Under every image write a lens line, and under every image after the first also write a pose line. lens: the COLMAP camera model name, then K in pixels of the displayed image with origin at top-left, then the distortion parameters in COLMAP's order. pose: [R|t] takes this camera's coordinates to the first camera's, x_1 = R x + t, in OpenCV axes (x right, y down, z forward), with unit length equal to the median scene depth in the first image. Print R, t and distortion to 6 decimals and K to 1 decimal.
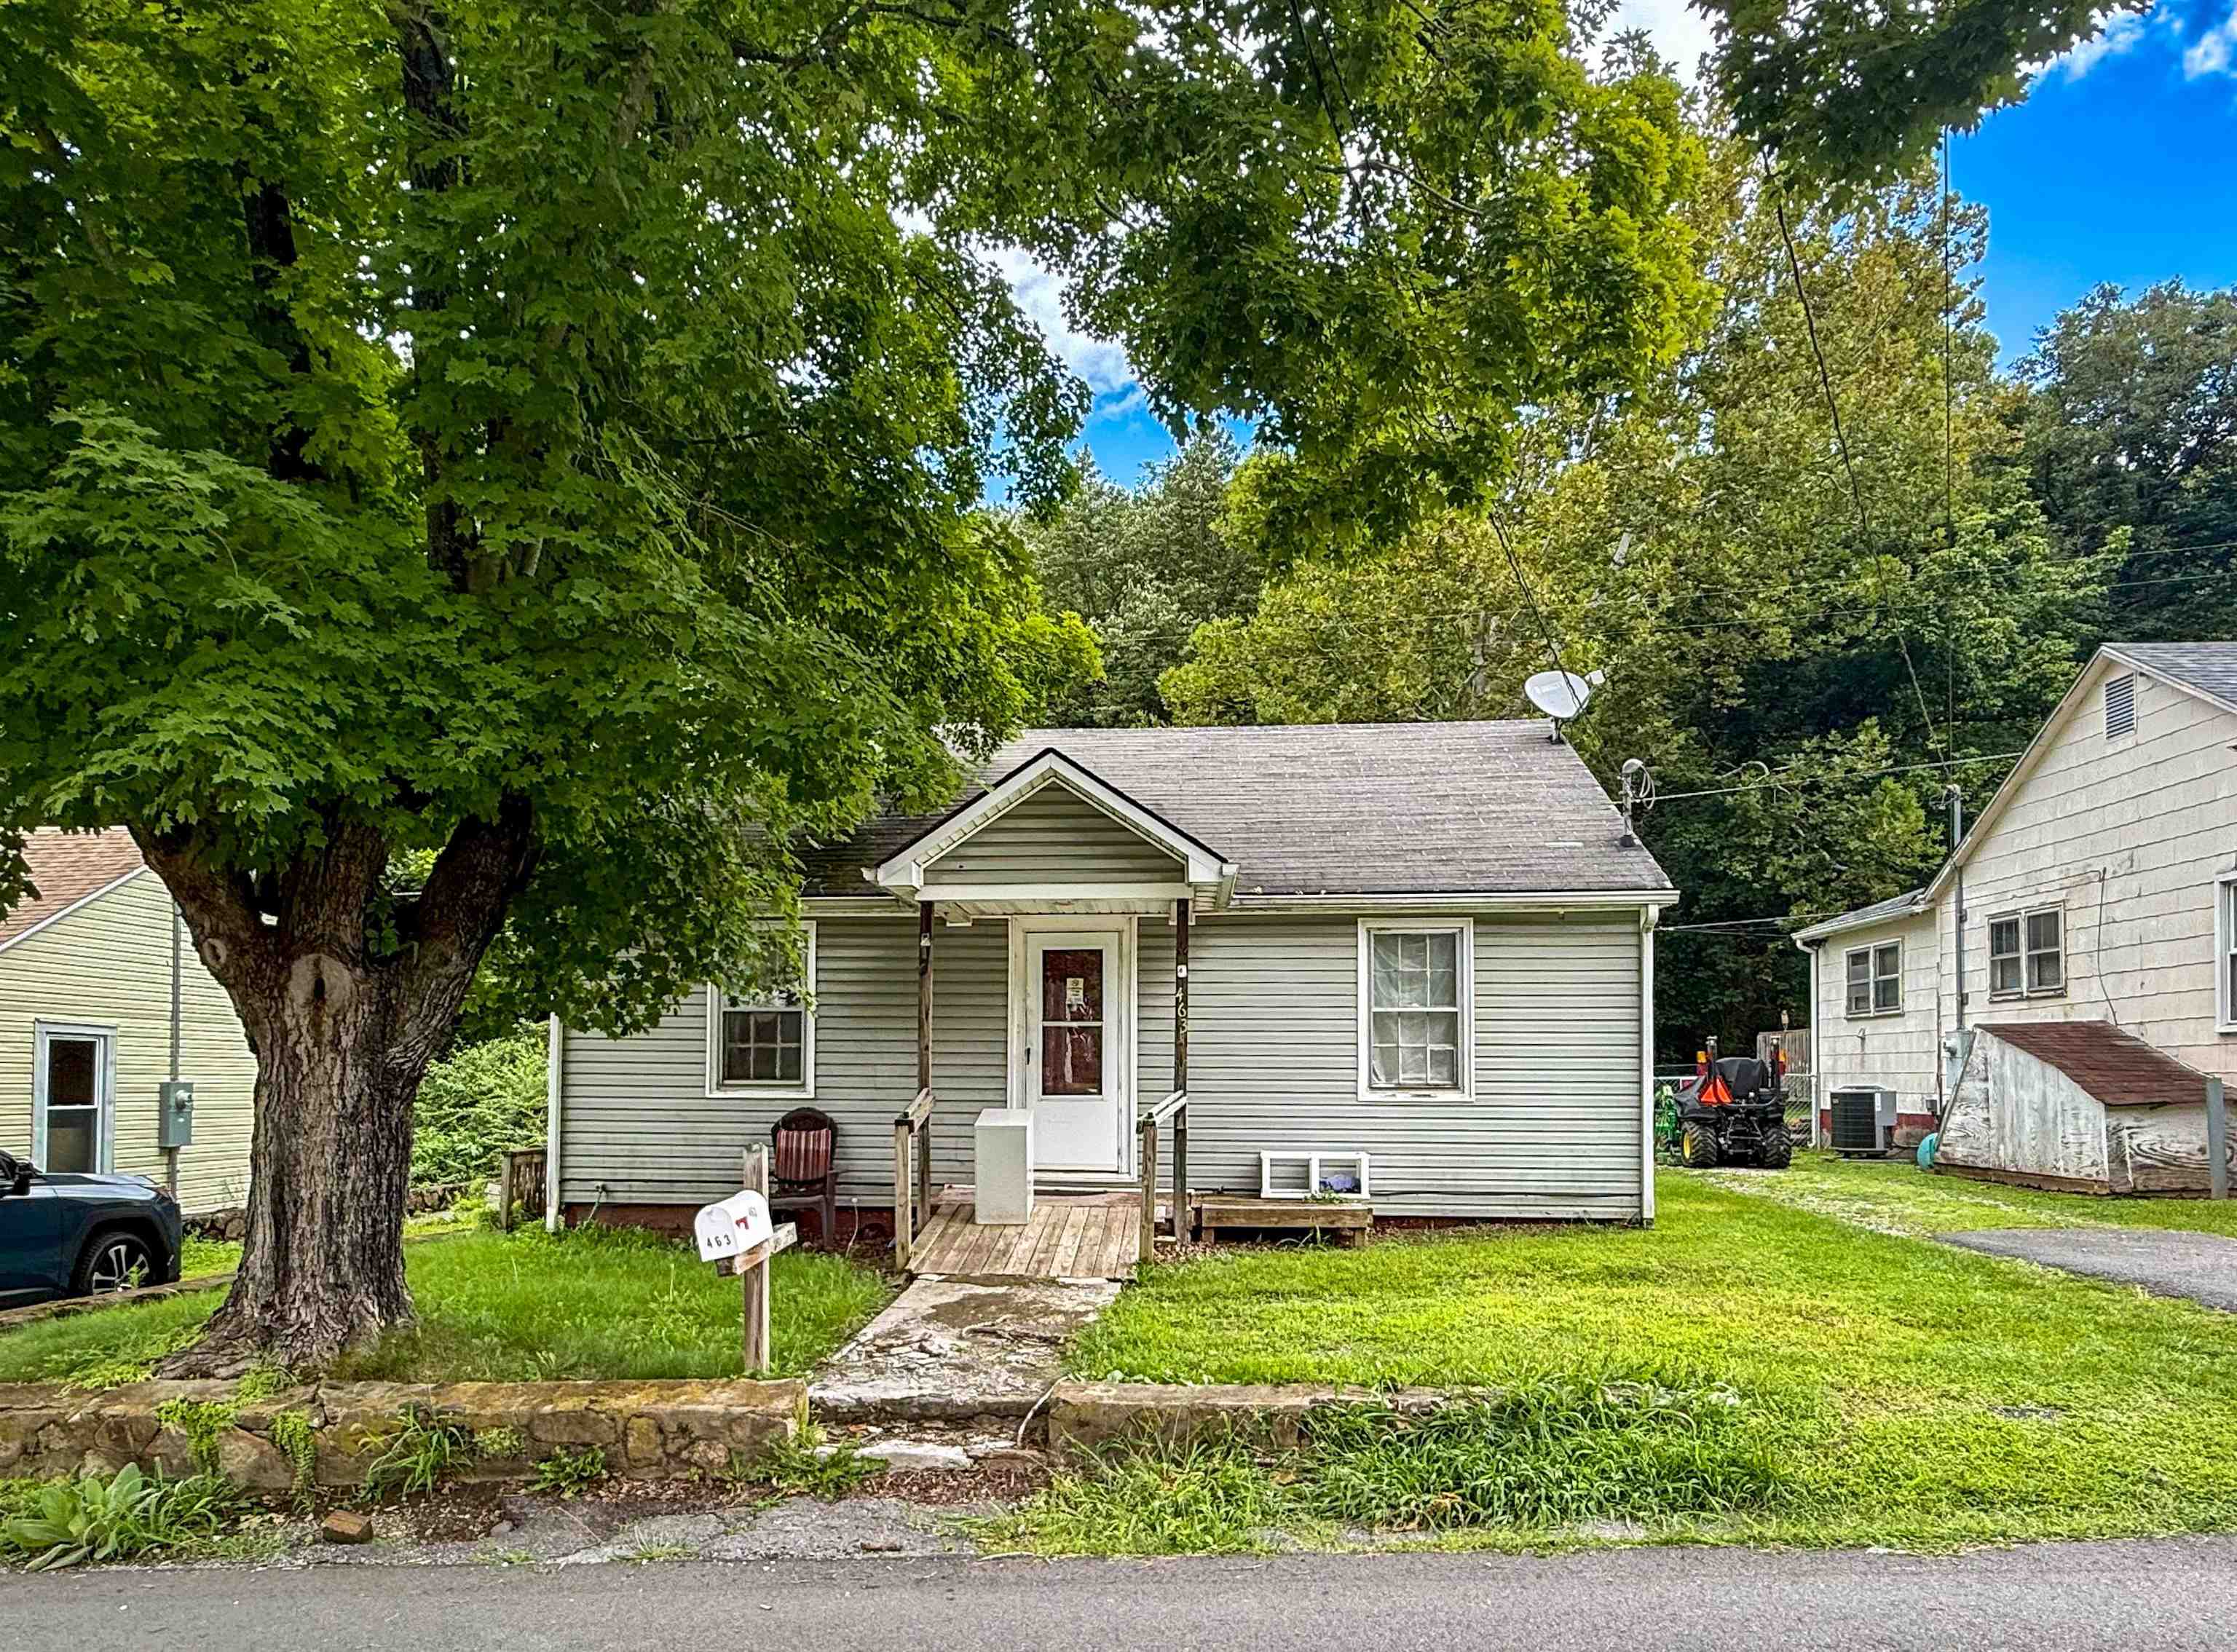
lens RADIAL K [[1339.8, 0, 1061.4], [0, 1339.8, 1043.7], [0, 0, 1]] dist [0.002675, 0.000936]
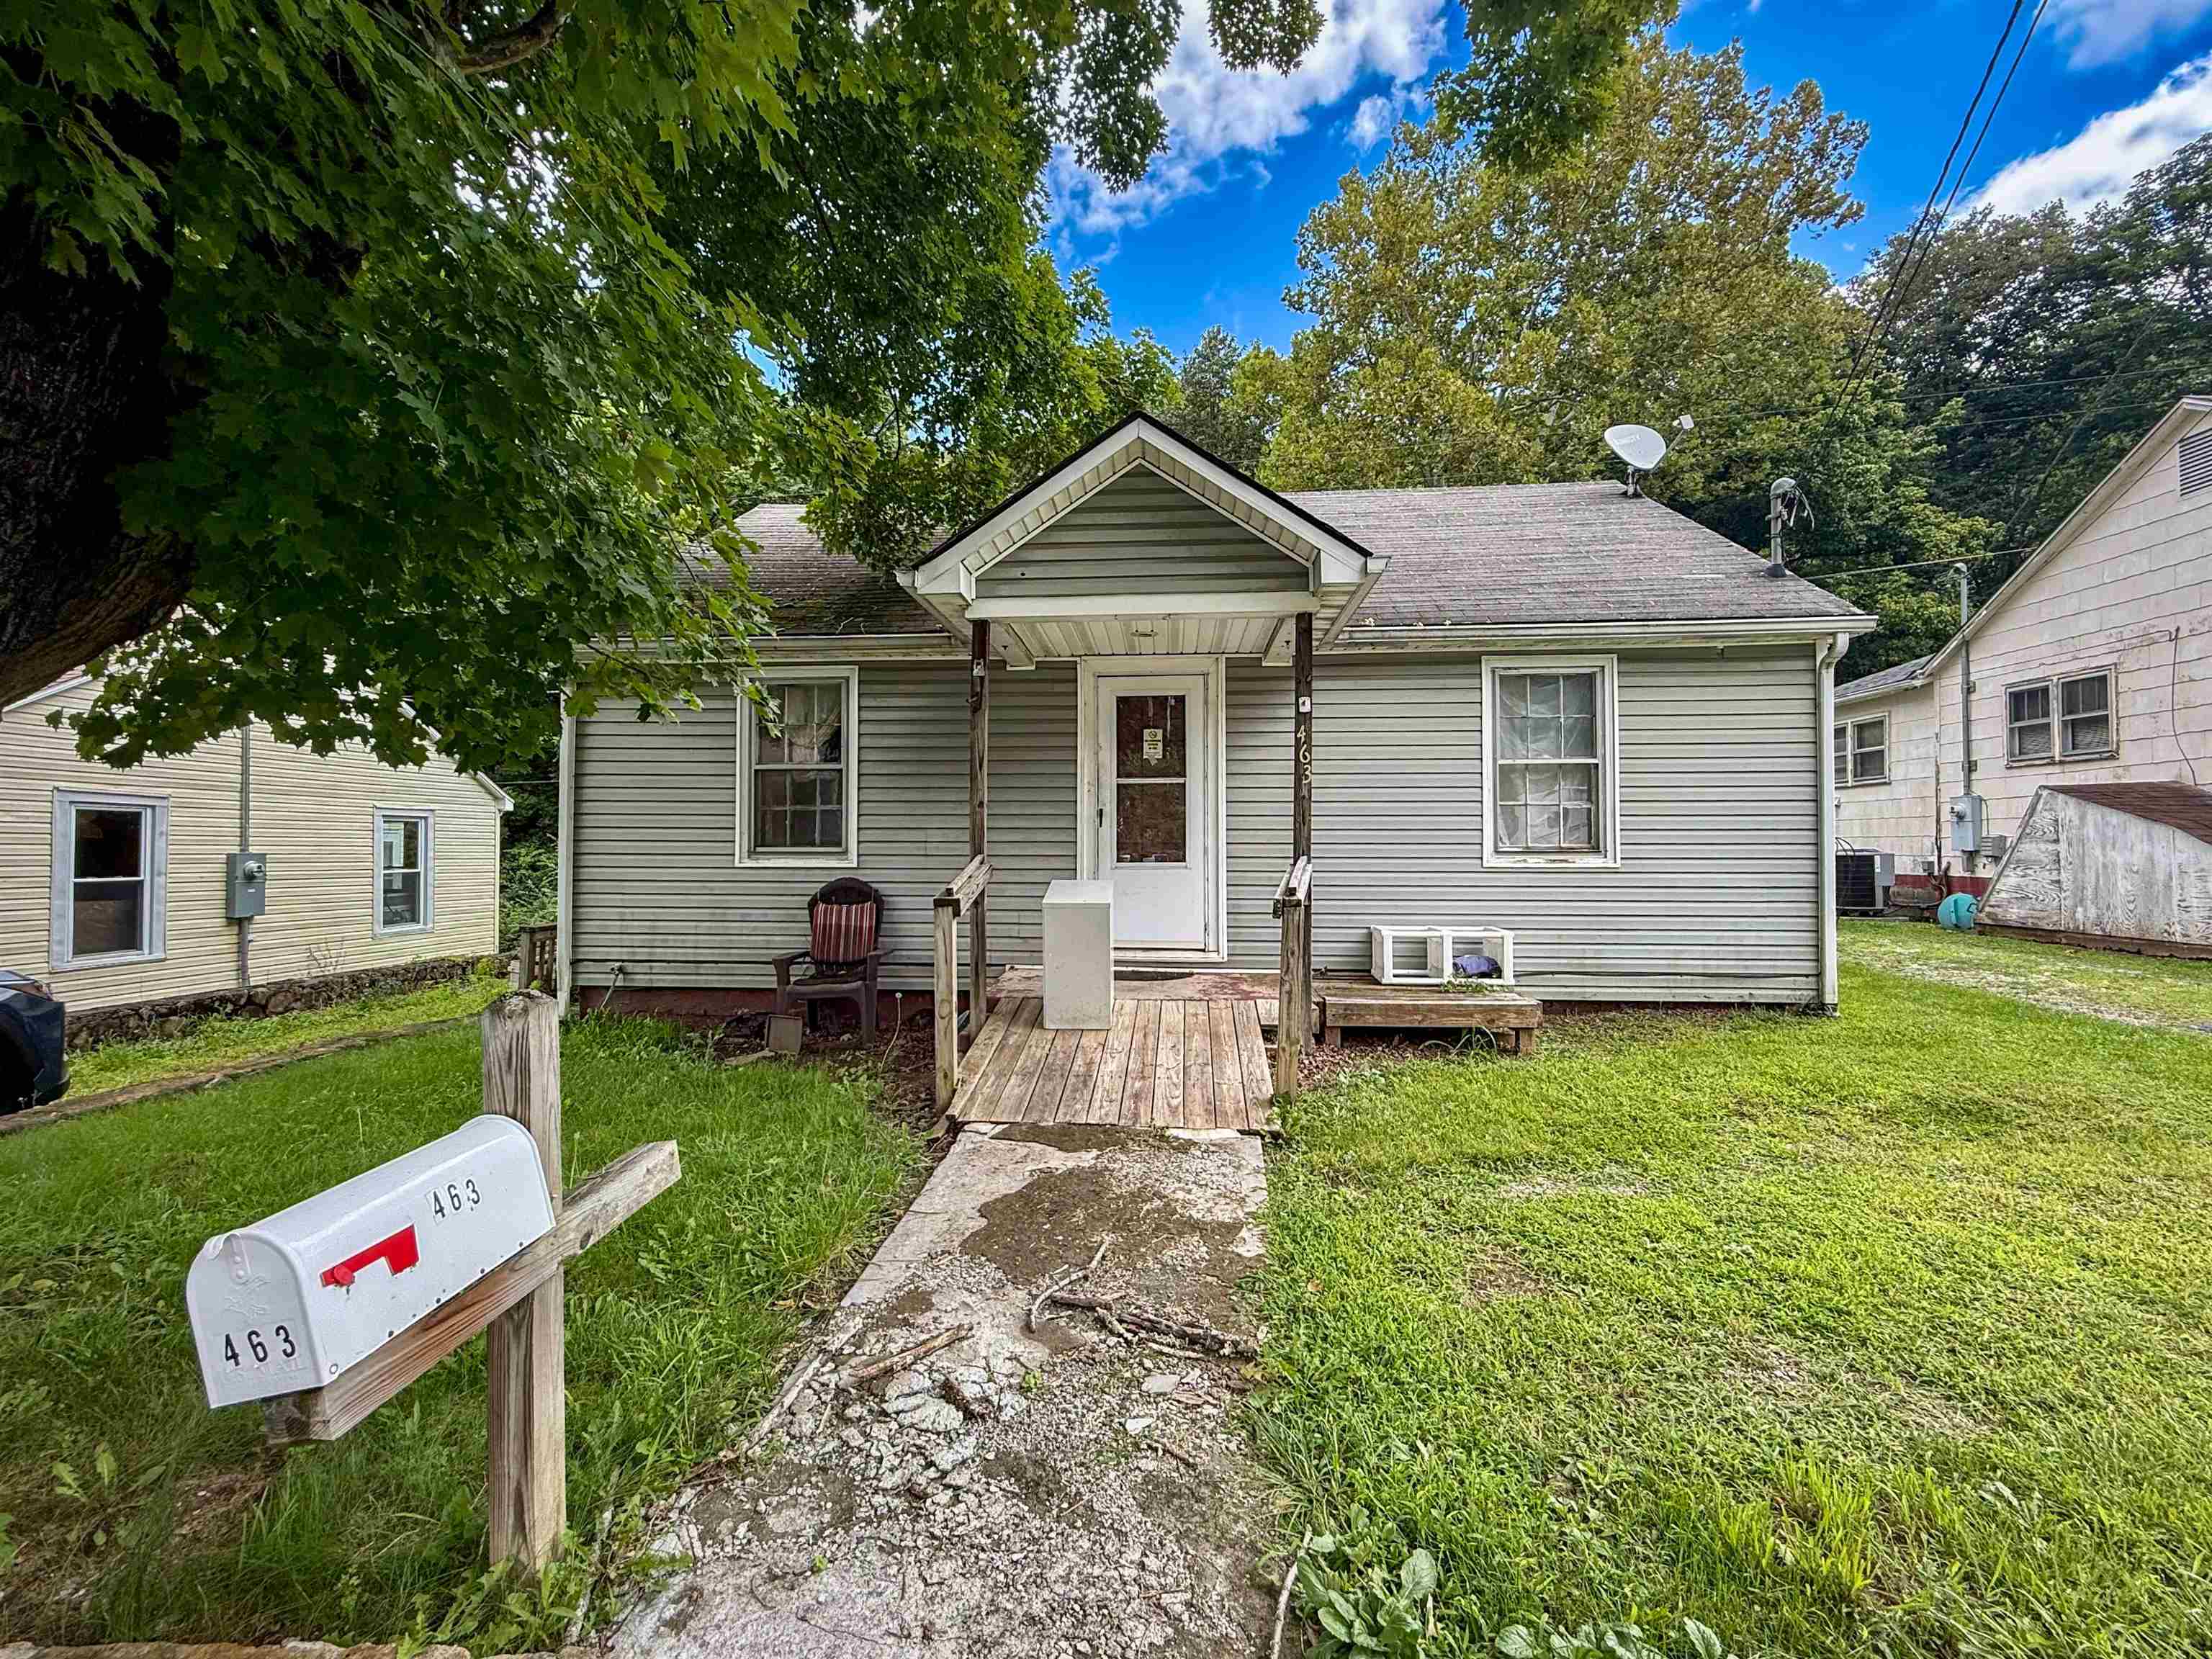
lens RADIAL K [[957.5, 0, 1102.3], [0, 957.5, 831.4], [0, 0, 1]] dist [0.002182, 0.000021]
pose [[0.999951, -0.004878, 0.008600, -0.028660], [0.004801, 0.999949, 0.008903, 0.012408], [-0.008643, -0.008861, 0.999923, 0.369651]]
